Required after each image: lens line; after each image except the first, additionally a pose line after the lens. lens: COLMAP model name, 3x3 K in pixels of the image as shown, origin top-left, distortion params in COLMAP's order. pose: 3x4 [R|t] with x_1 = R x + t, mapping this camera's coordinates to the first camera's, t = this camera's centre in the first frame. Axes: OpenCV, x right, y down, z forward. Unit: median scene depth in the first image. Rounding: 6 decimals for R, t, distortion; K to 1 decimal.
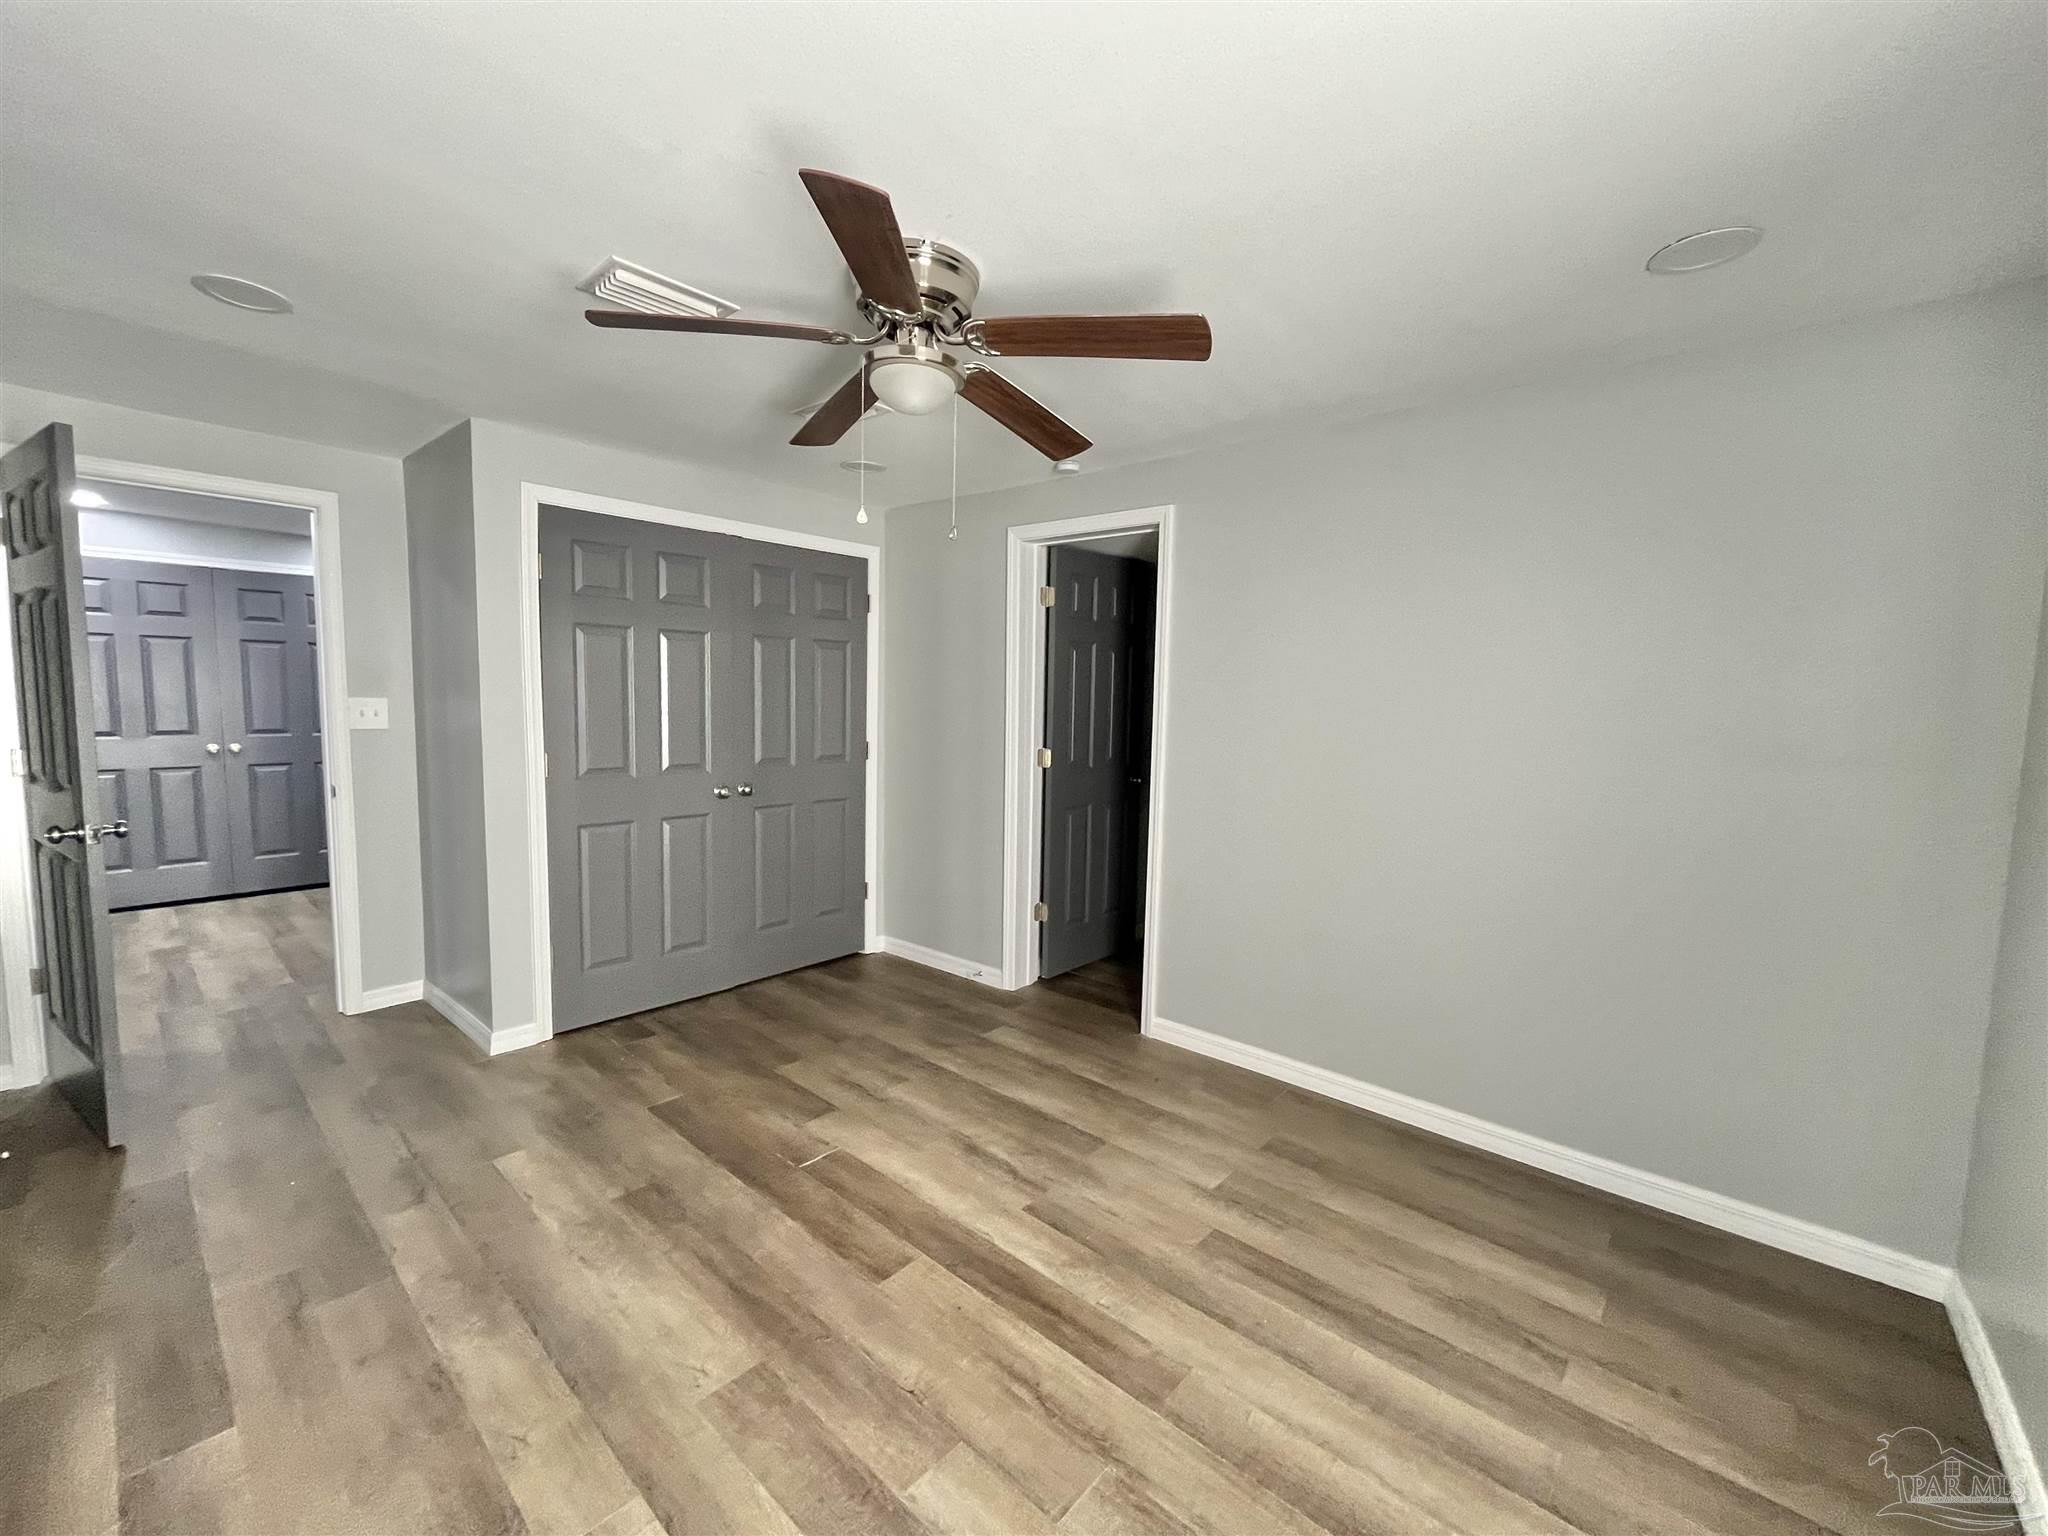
lens RADIAL K [[832.5, 0, 1028.9], [0, 832.5, 767.6], [0, 0, 1]] dist [-0.014257, -0.000429]
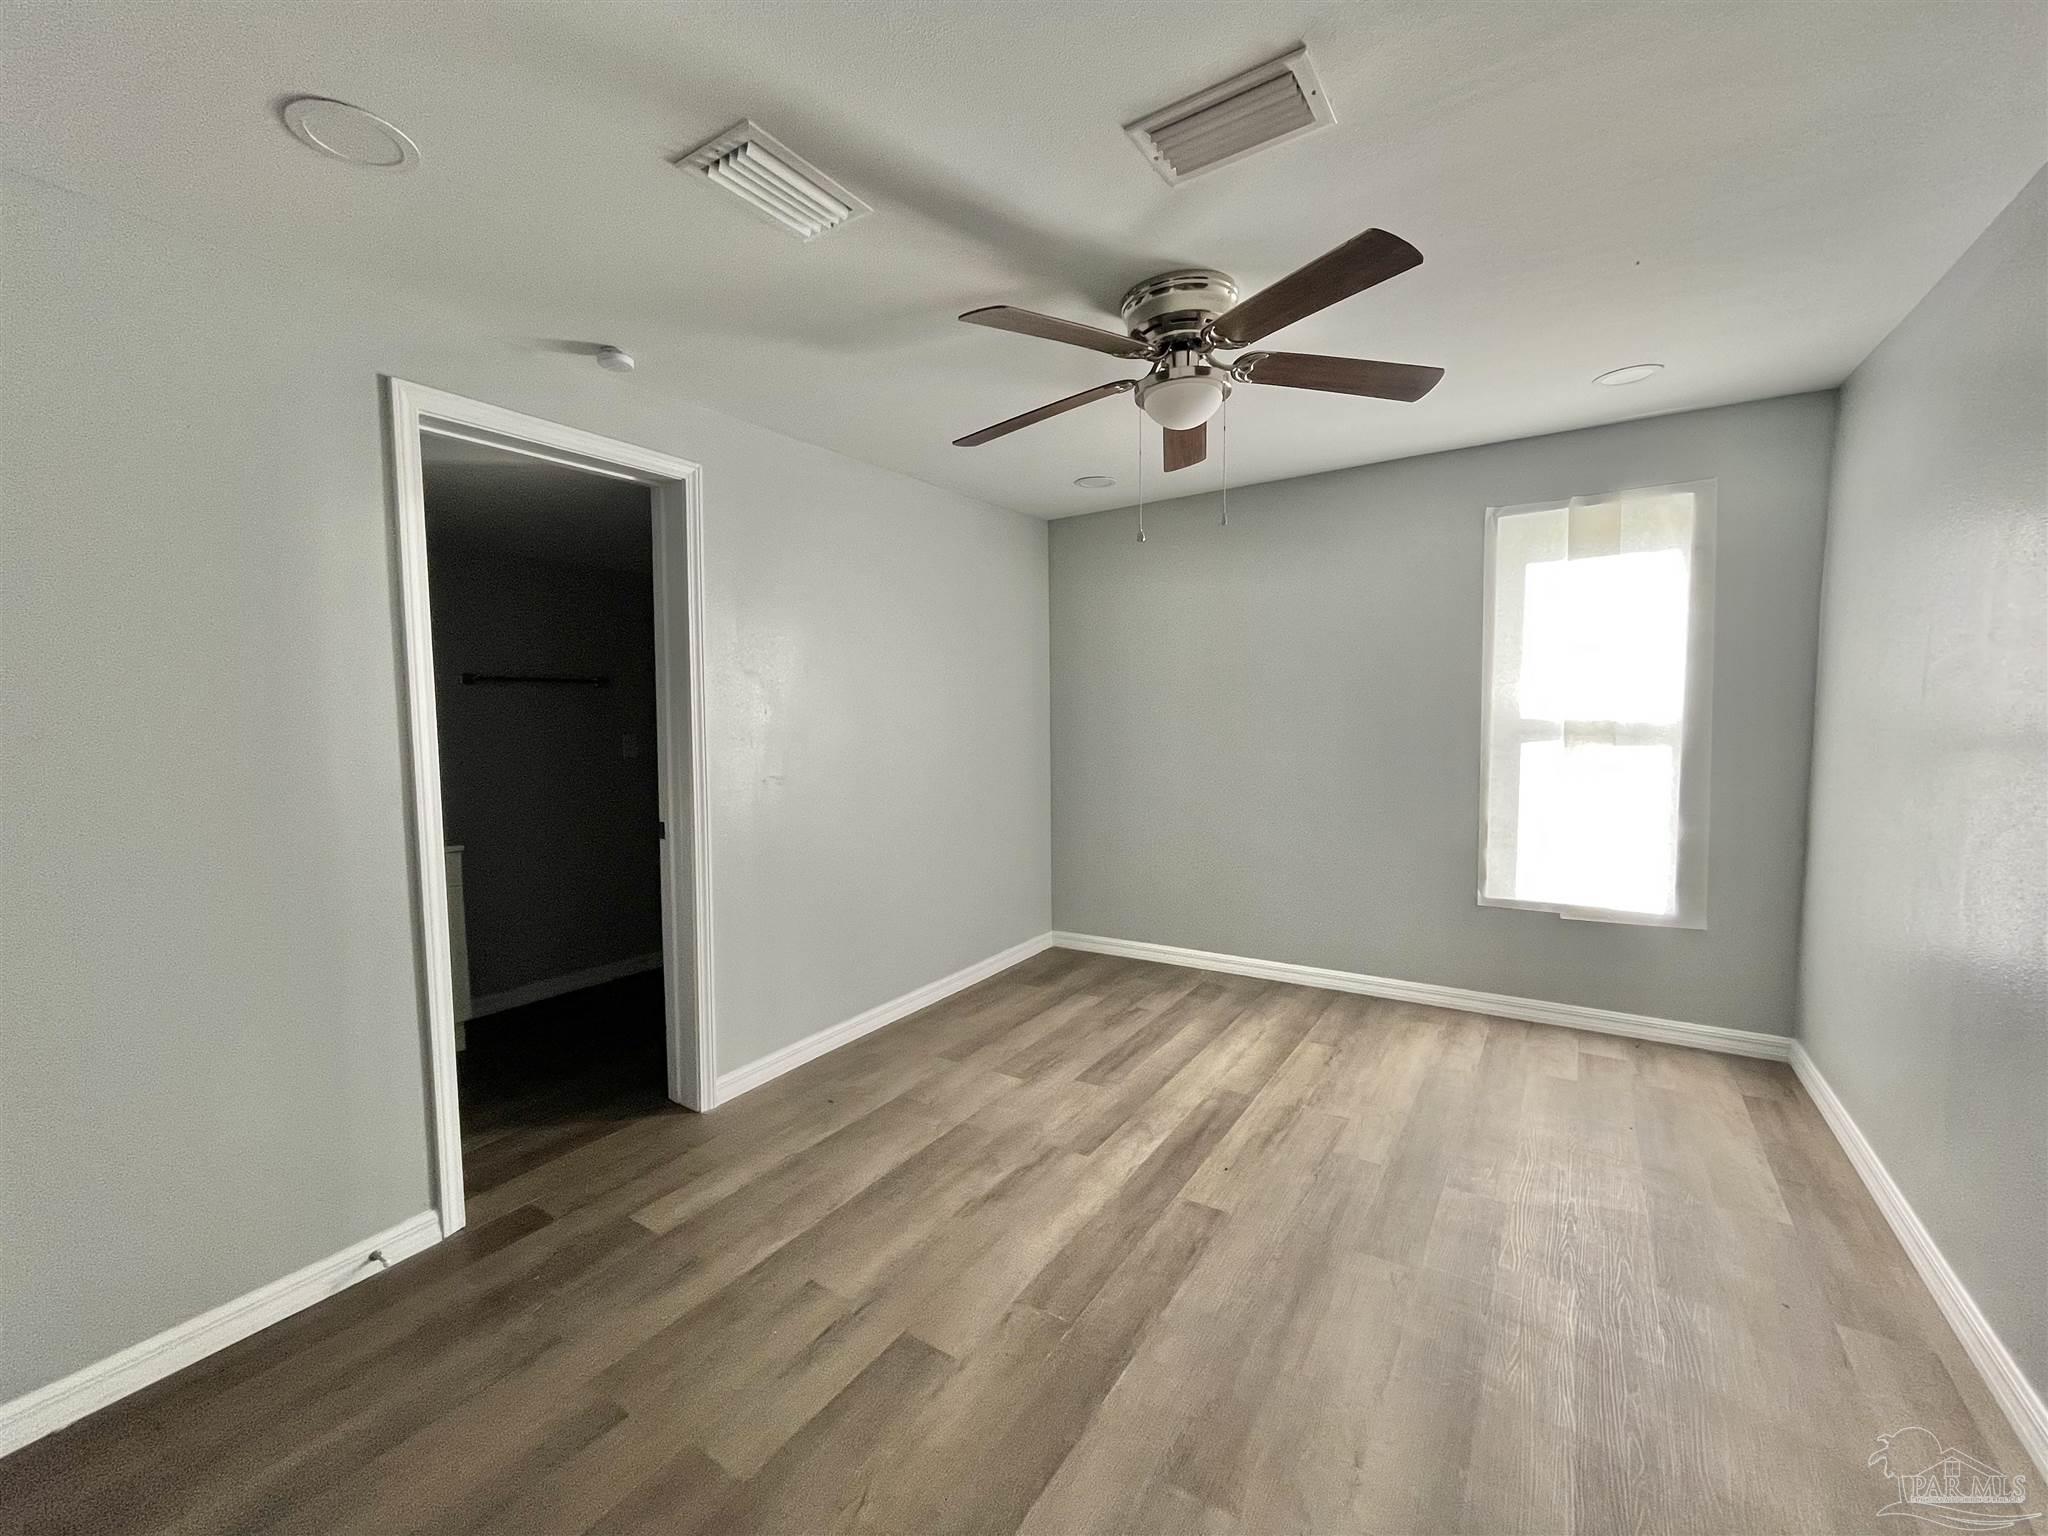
lens RADIAL K [[832.5, 0, 1024.3], [0, 832.5, 770.7], [0, 0, 1]] dist [-0.014257, -0.000429]
pose [[-0.137637, -0.095357, 0.985882, -1.006680], [0.105329, 0.988302, 0.110296, -0.093049], [-0.984866, 0.119022, -0.125983, 1.143384]]
